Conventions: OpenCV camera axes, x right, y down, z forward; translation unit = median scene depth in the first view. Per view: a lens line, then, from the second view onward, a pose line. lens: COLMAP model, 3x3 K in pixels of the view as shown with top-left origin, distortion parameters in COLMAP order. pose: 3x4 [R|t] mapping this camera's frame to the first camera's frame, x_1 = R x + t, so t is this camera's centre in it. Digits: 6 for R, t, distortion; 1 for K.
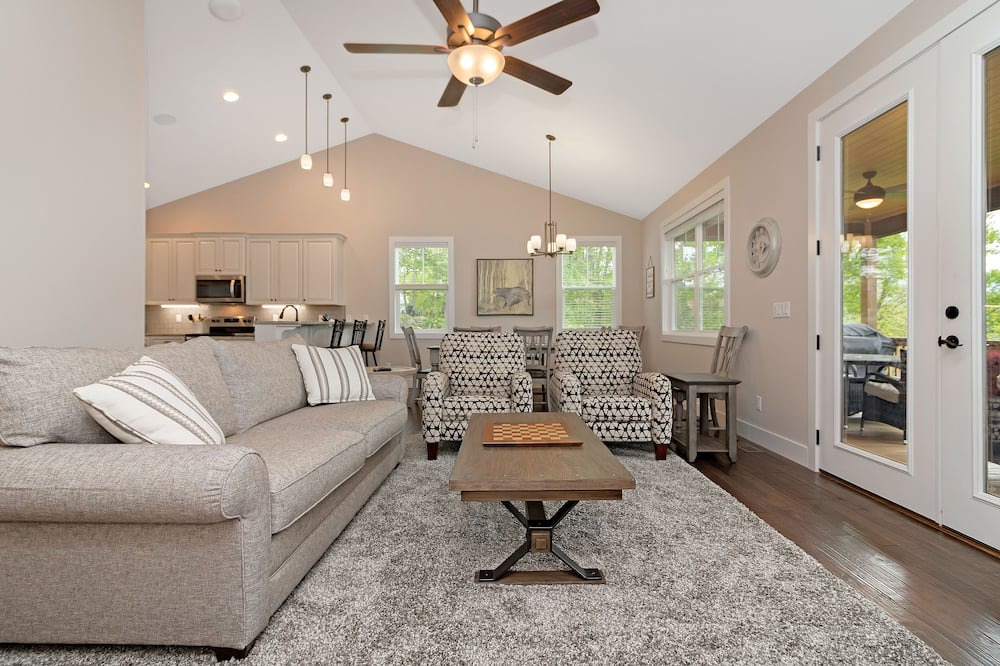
lens RADIAL K [[467.4, 0, 500.6], [0, 467.4, 326.4], [0, 0, 1]] dist [0.001662, 0.000078]
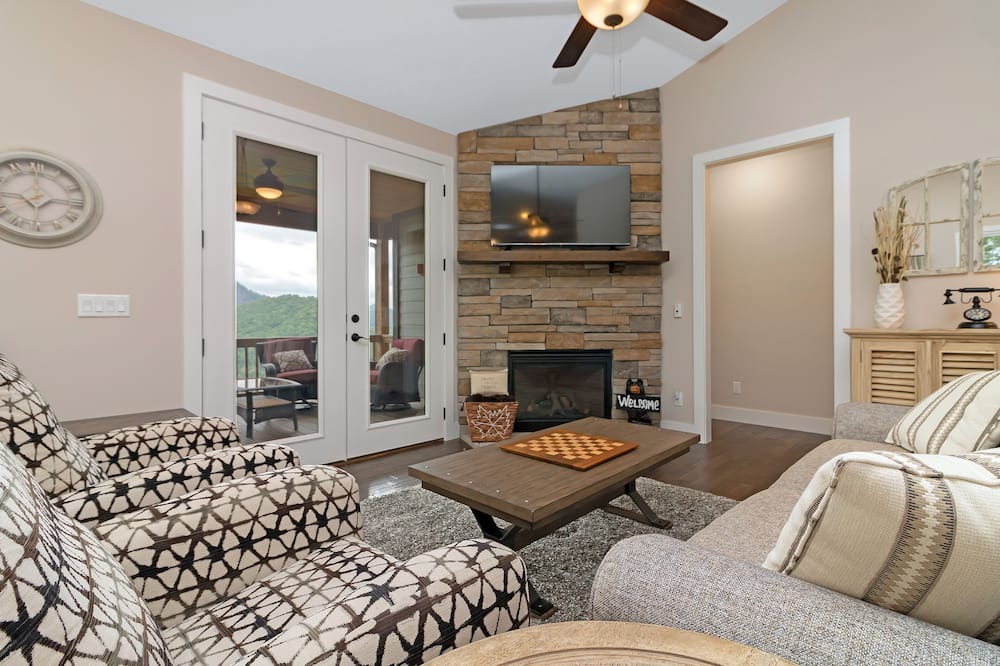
lens RADIAL K [[489.0, 0, 521.4], [0, 489.0, 320.8], [0, 0, 1]] dist [0.038910, 0.000135]
pose [[-0.735822, 0.005871, 0.677149, -0.371765], [0.003914, 0.999983, -0.004417, -0.008336], [-0.677163, -0.000600, -0.735832, 1.209401]]
